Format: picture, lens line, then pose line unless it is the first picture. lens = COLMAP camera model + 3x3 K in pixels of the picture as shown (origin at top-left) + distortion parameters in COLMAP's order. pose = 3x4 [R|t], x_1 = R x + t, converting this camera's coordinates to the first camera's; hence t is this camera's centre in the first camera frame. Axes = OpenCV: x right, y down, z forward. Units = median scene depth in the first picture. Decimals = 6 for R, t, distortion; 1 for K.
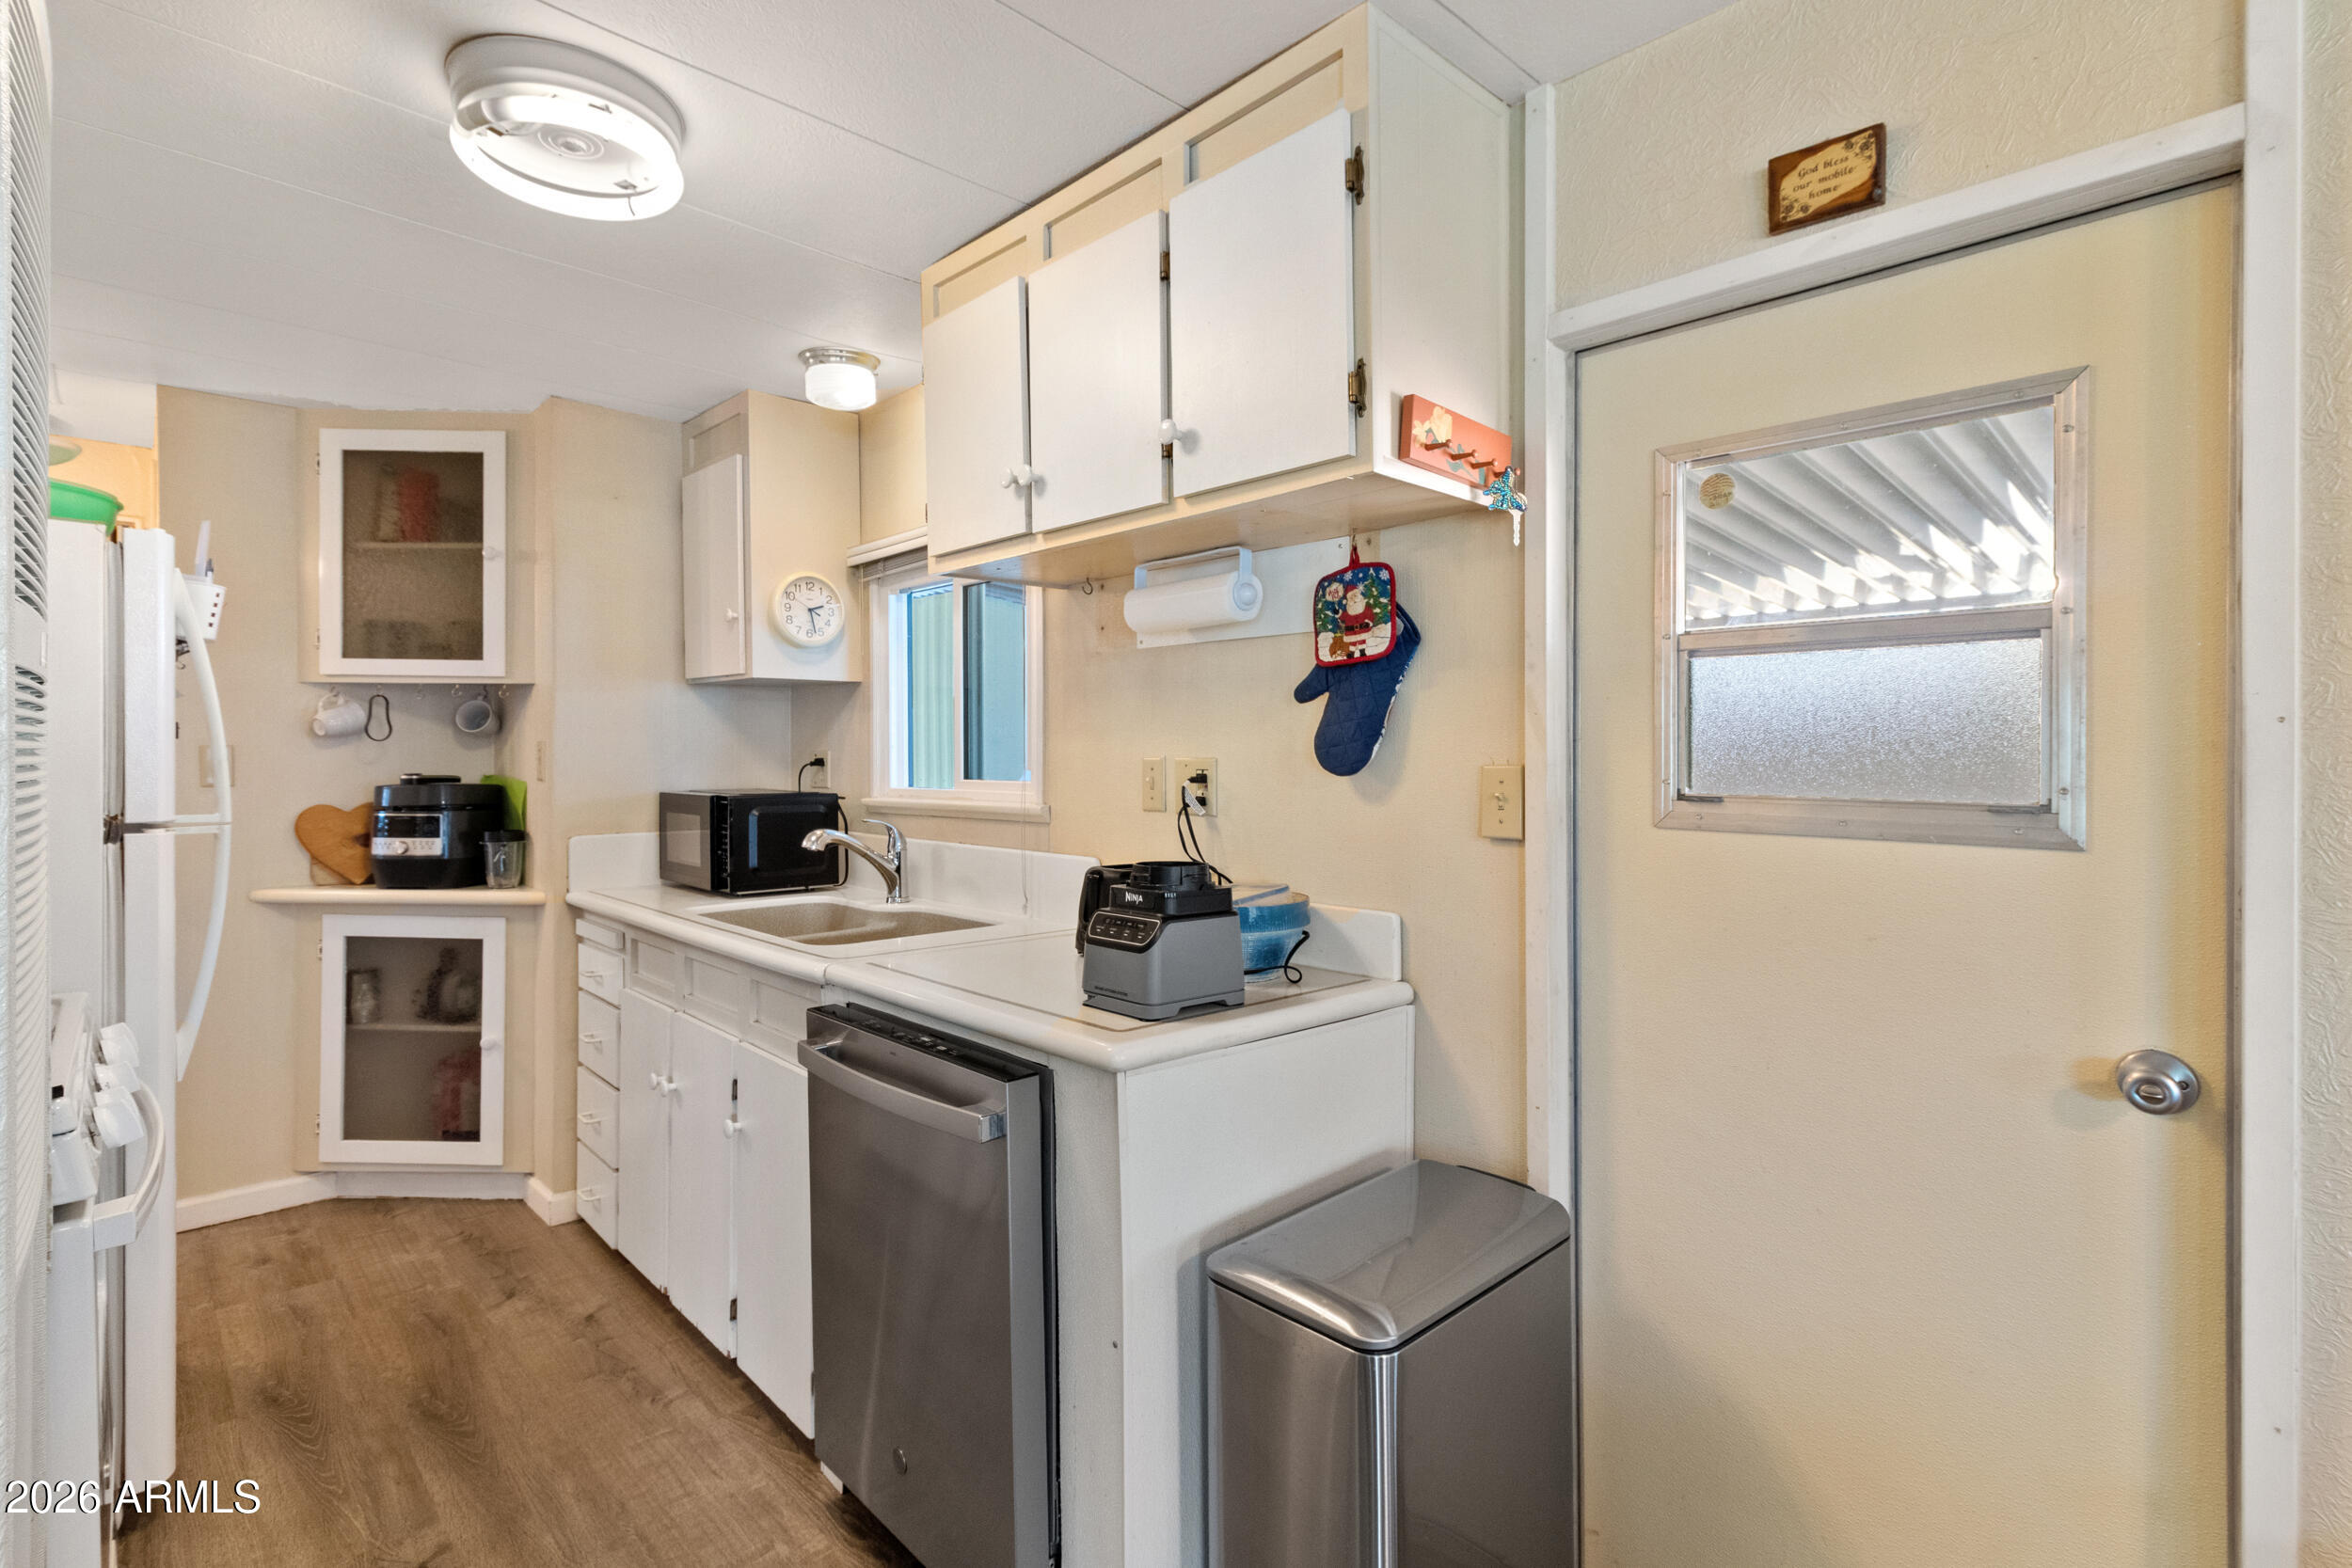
lens RADIAL K [[1110.4, 0, 1195.8], [0, 1110.4, 770.6], [0, 0, 1]] dist [0.001267, 0.000366]
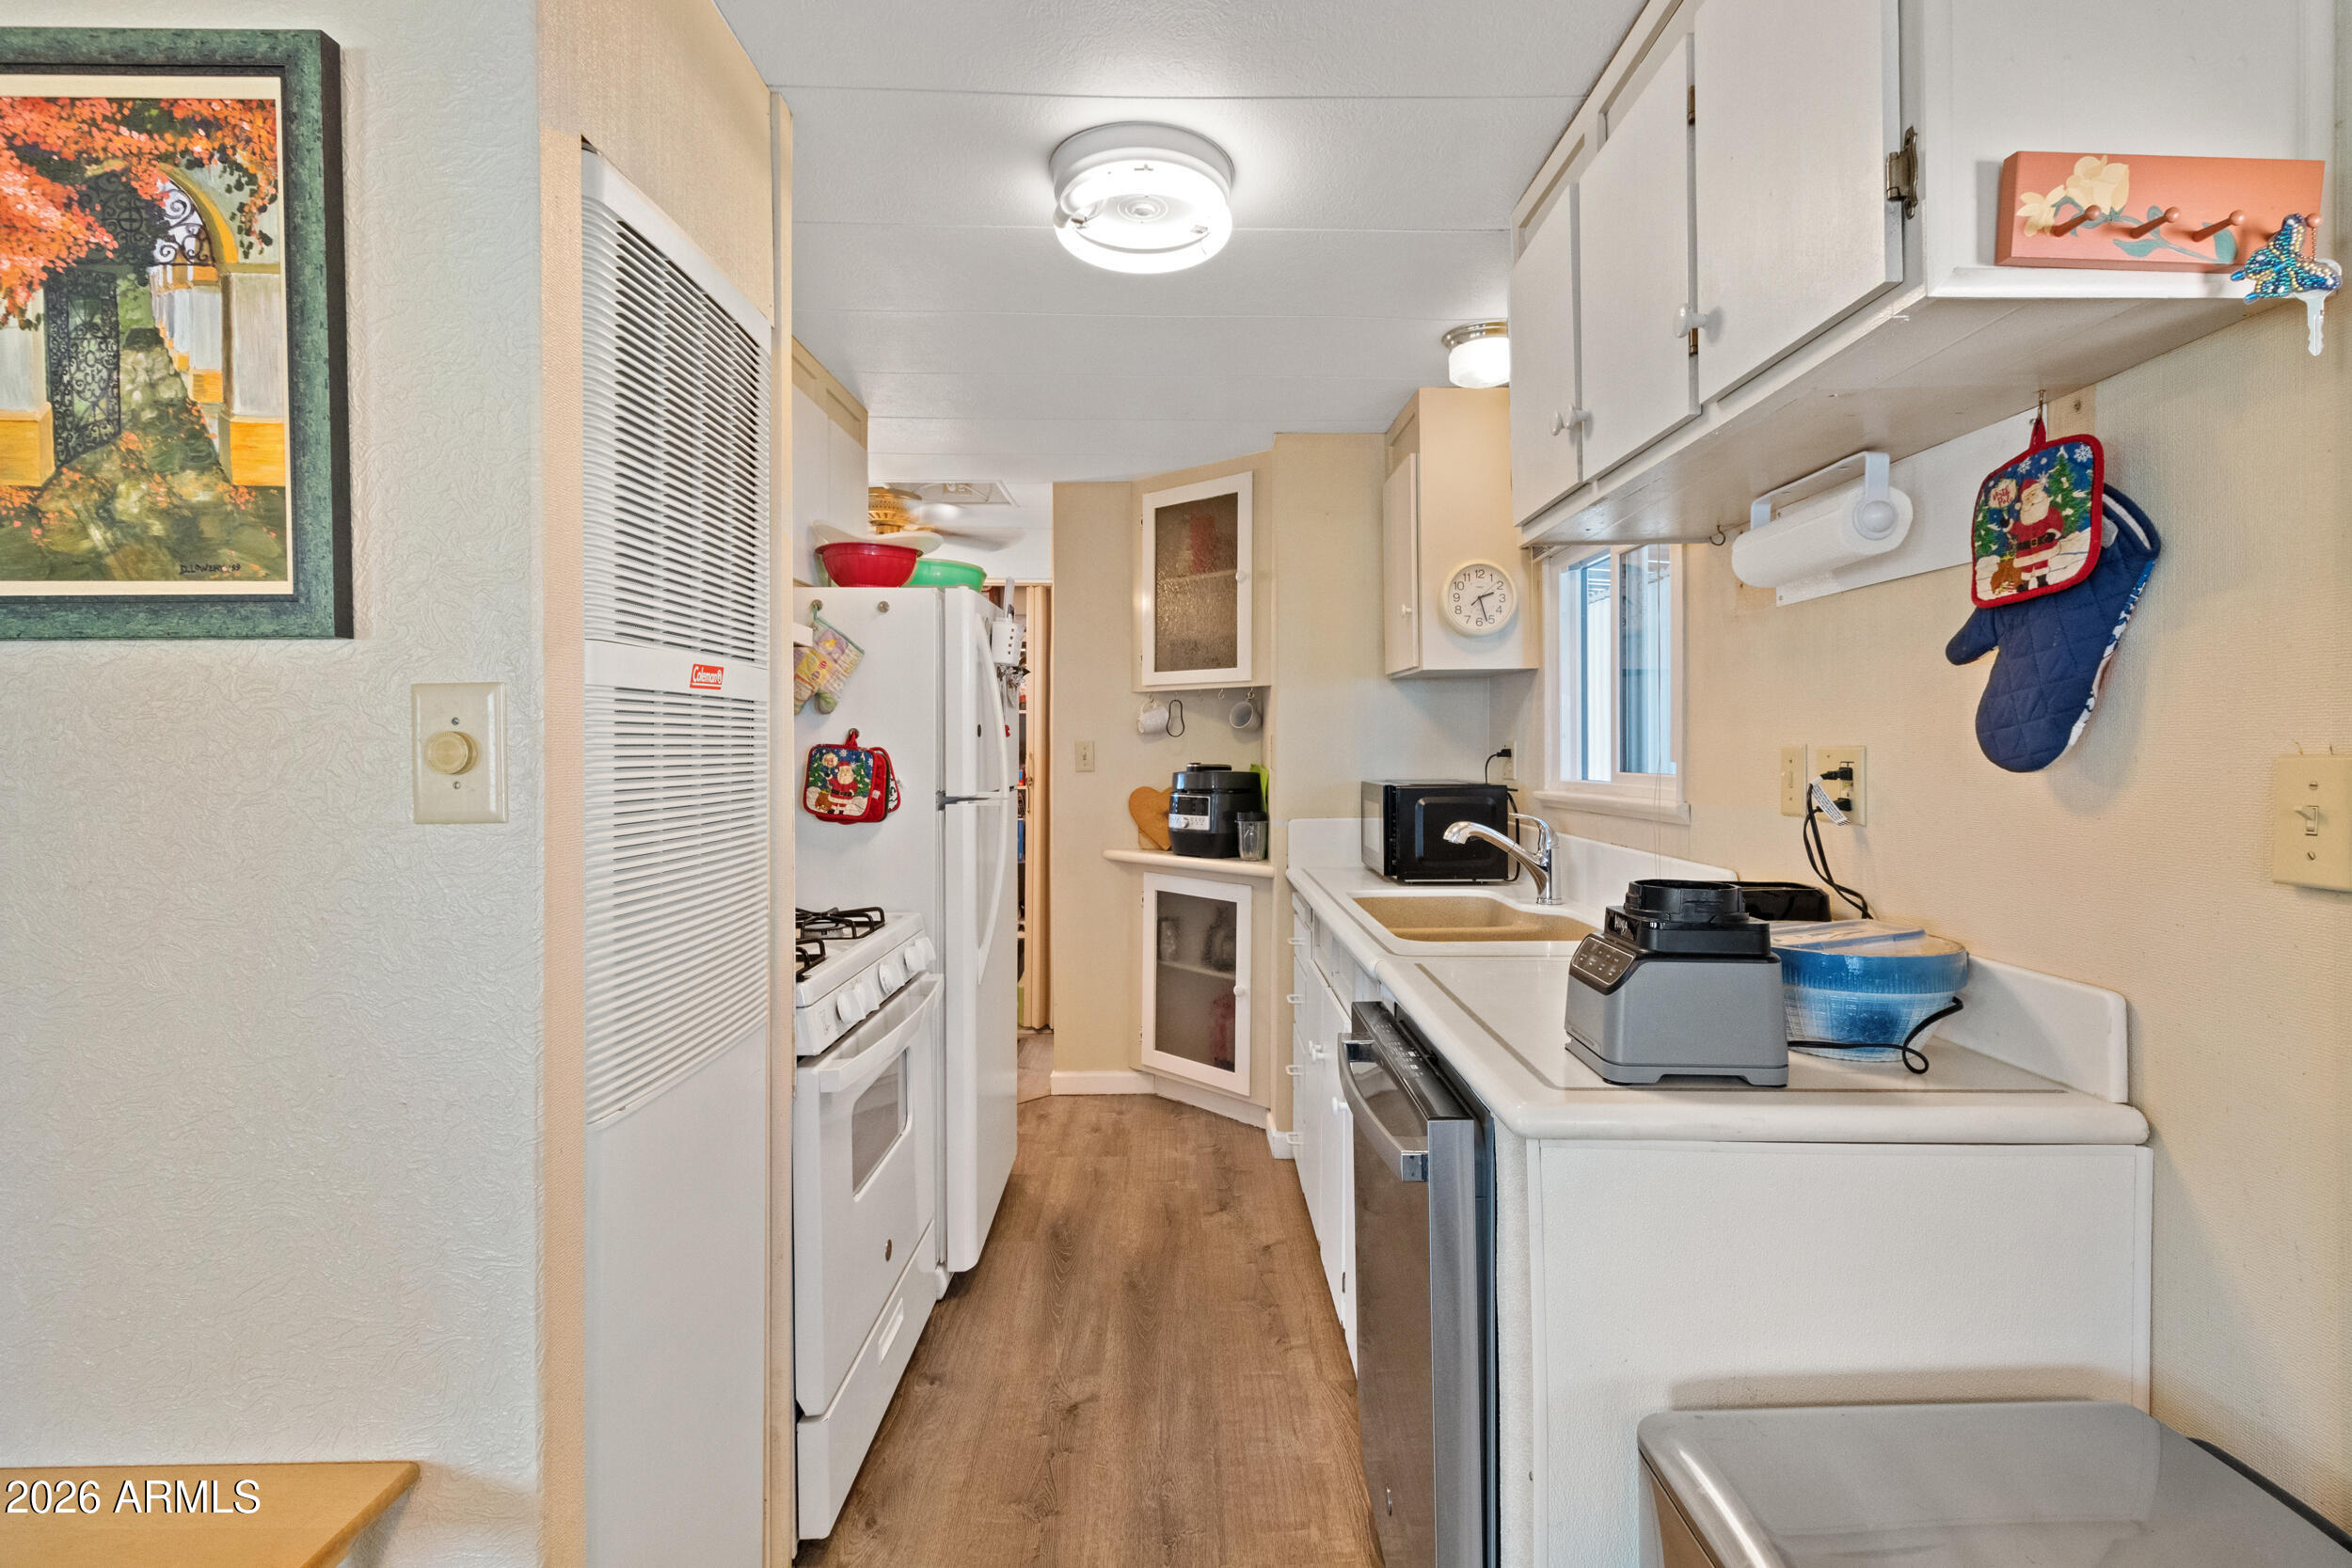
lens RADIAL K [[1101.2, 0, 1194.5], [0, 1101.2, 763.8], [0, 0, 1]] dist [0.001103, -0.000465]
pose [[0.726135, 0.004987, -0.687534, 0.164049], [-0.003921, 0.999987, 0.003113, -0.000293], [0.687541, 0.000435, 0.726145, 0.140236]]
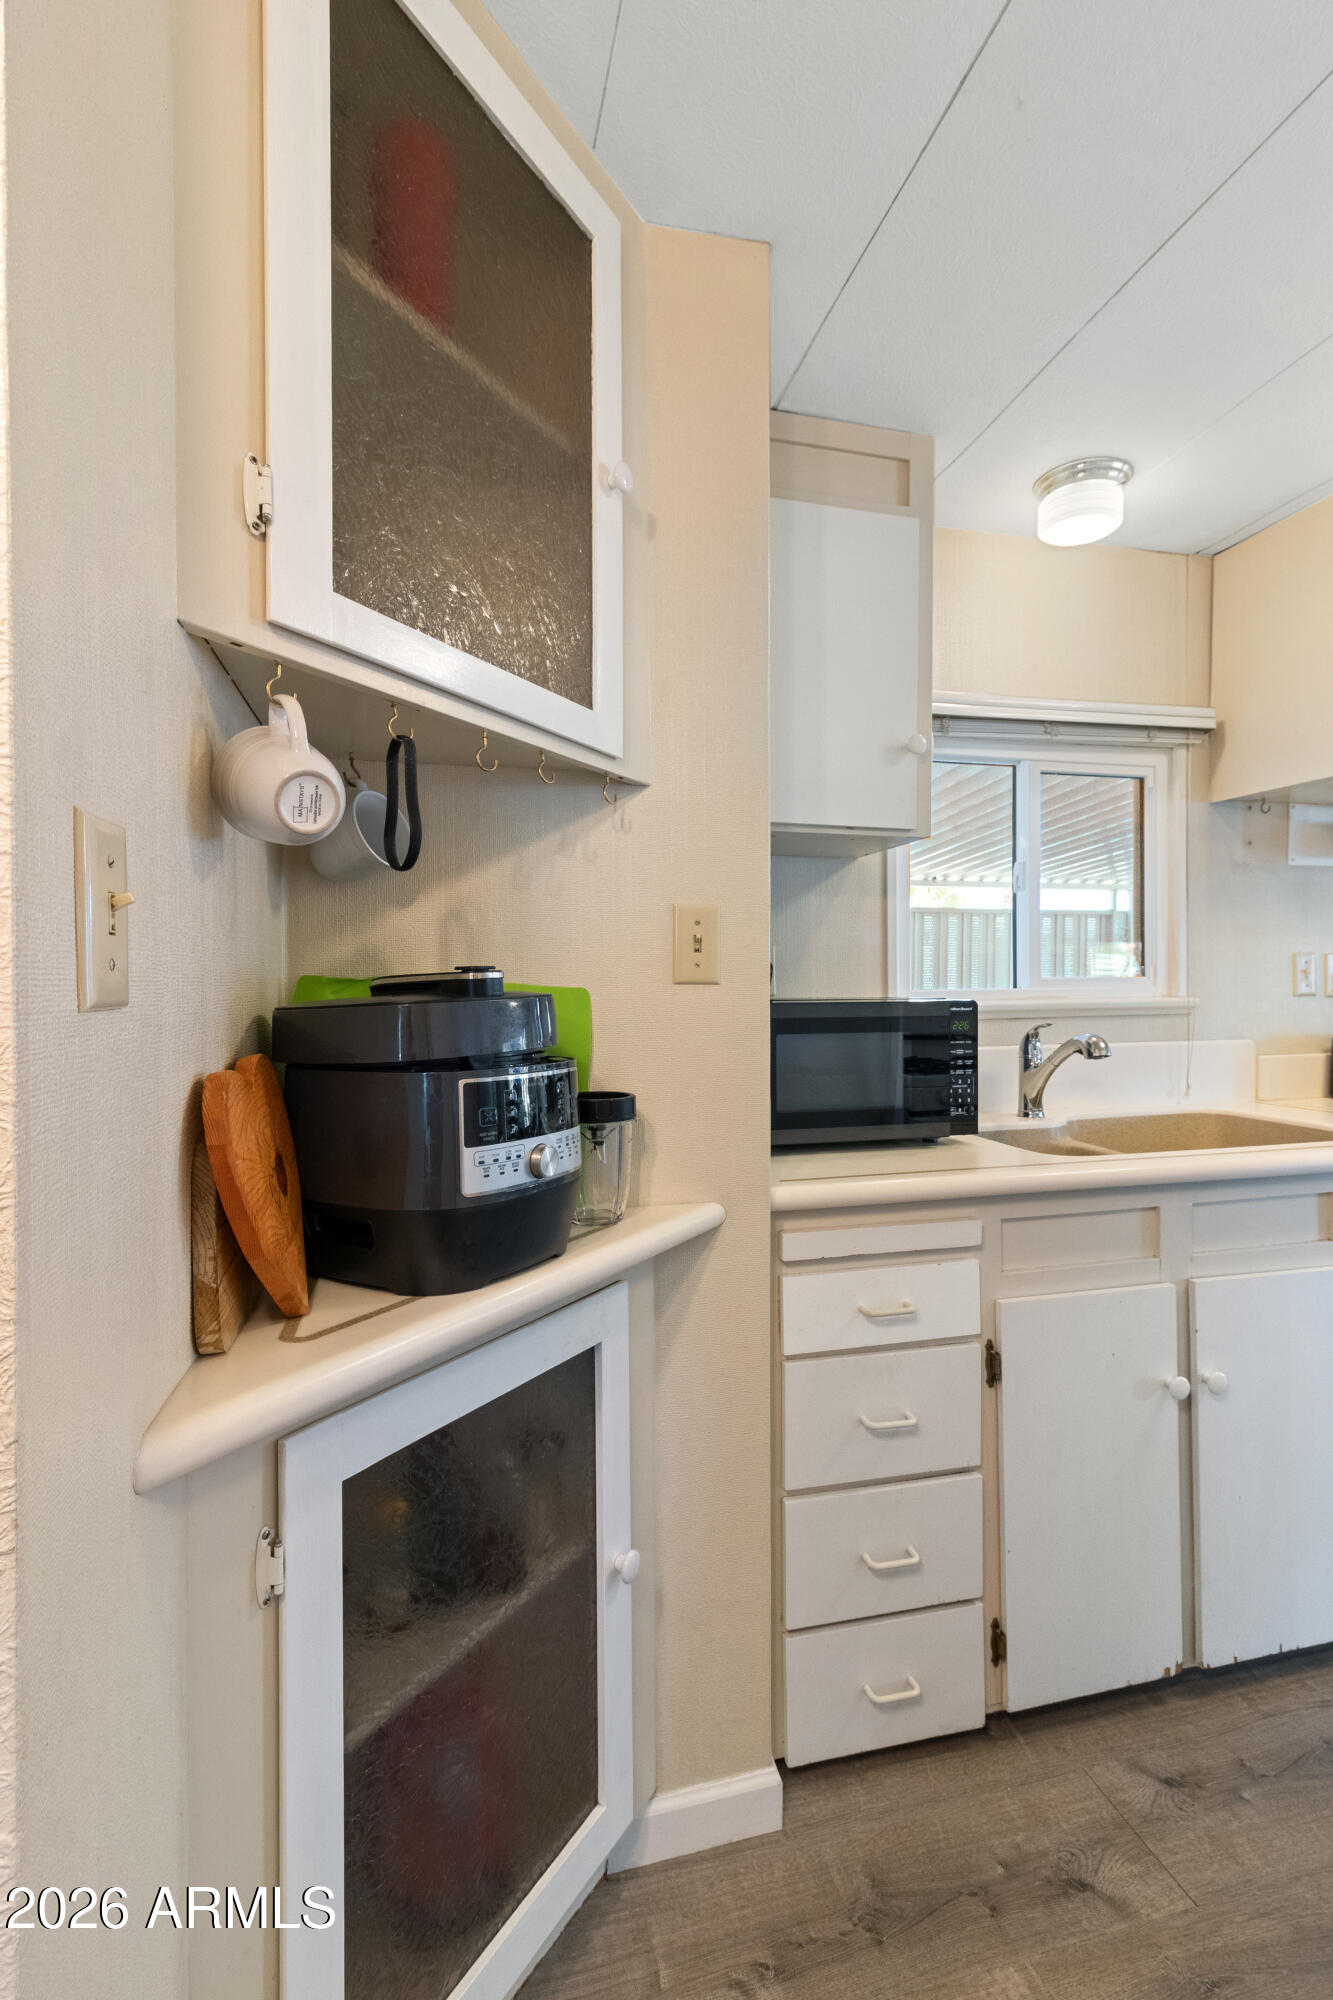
lens RADIAL K [[920.0, 0, 666.5], [0, 920.0, 1000.0], [0, 0, 1]] dist [-0.000122, -0.000020]
pose [[0.506230, -0.016823, 0.862234, -1.158652], [0.020768, 0.999758, 0.007314, 0.015253], [-0.862148, 0.014204, 0.506457, 0.971411]]
